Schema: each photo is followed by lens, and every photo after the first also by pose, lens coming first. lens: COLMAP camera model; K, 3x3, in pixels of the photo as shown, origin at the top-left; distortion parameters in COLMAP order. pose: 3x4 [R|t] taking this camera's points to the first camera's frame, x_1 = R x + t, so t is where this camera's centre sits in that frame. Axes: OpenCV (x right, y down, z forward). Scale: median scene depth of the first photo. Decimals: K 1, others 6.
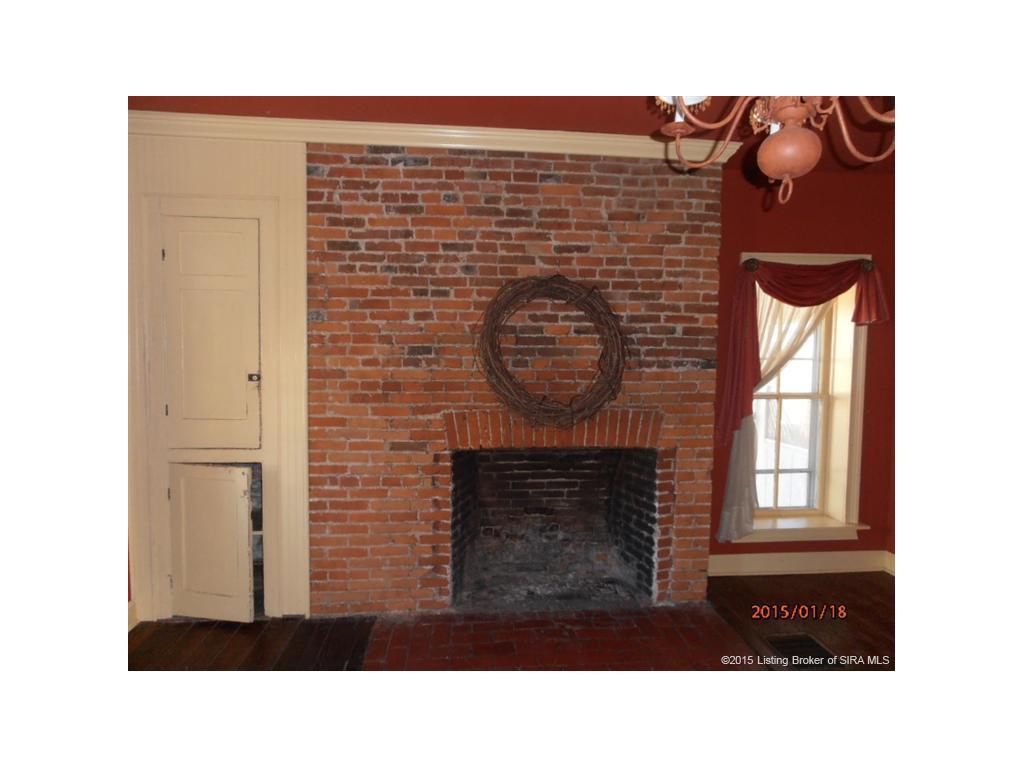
lens RADIAL K [[534.6, 0, 510.5], [0, 534.6, 384.2], [0, 0, 1]] dist [-0.016450, 0.006022]
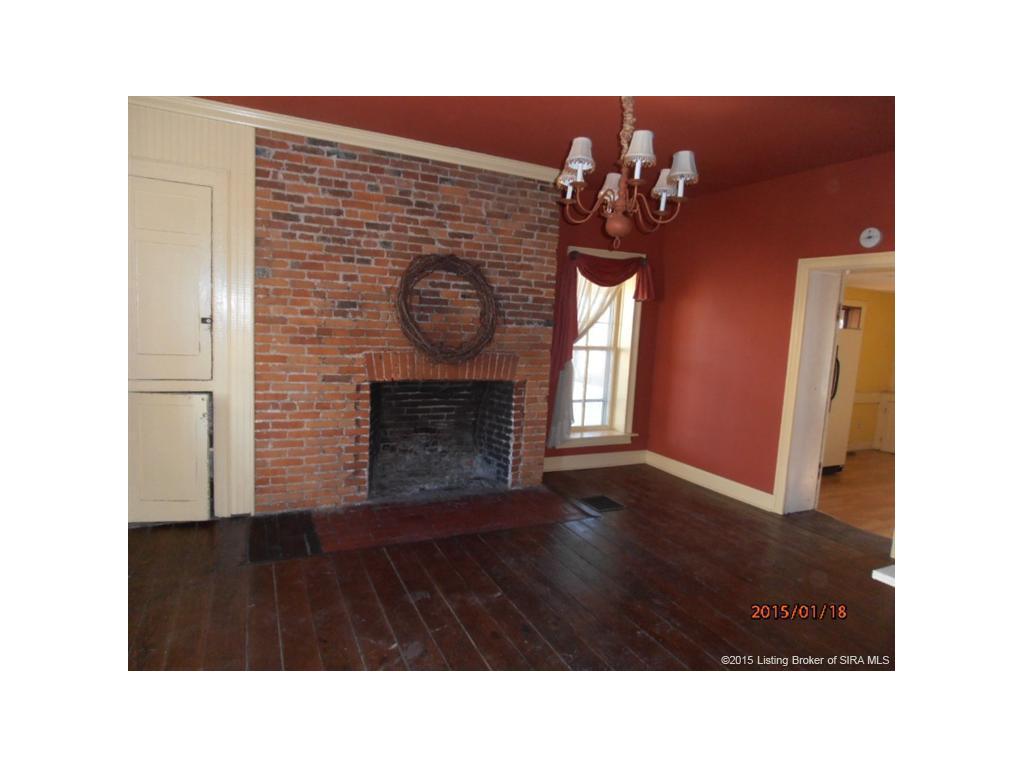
lens RADIAL K [[534.6, 0, 511.9], [0, 534.6, 382.7], [0, 0, 1]] dist [-0.016450, 0.006022]
pose [[0.934996, -0.002444, 0.354650, -0.251105], [-0.022854, 0.997483, 0.067126, 0.029186], [-0.353921, -0.070867, 0.932587, -0.355637]]
